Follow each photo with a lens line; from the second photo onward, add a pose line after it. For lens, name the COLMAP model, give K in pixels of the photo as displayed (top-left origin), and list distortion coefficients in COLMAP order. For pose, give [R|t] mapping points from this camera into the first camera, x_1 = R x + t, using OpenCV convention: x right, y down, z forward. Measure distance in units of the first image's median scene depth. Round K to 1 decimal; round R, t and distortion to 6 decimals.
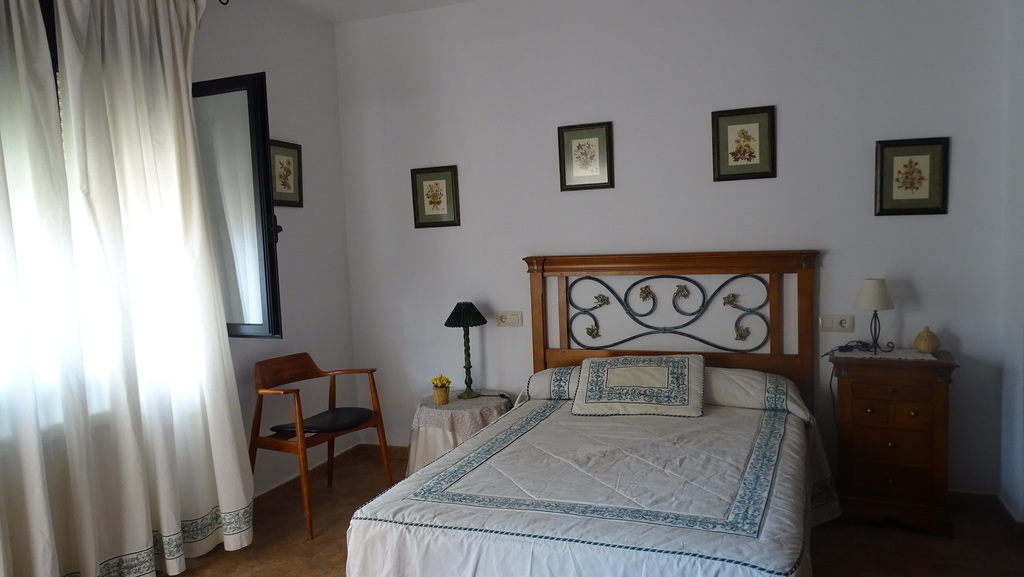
lens RADIAL K [[751.3, 0, 515.5], [0, 751.3, 290.8], [0, 0, 1]] dist [0.001275, 0.006716]
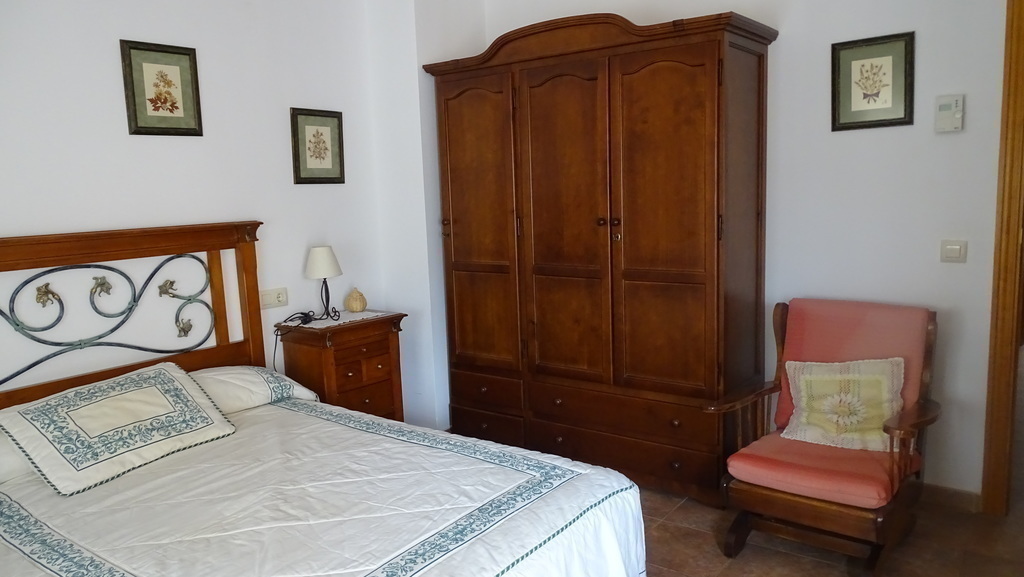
lens RADIAL K [[751.3, 0, 513.6], [0, 751.3, 286.9], [0, 0, 1]] dist [0.001275, 0.006716]
pose [[0.241980, -0.102730, 0.964827, -0.394983], [0.108462, 0.991011, 0.078316, -0.011770], [-0.964200, 0.085696, 0.250947, 0.465870]]
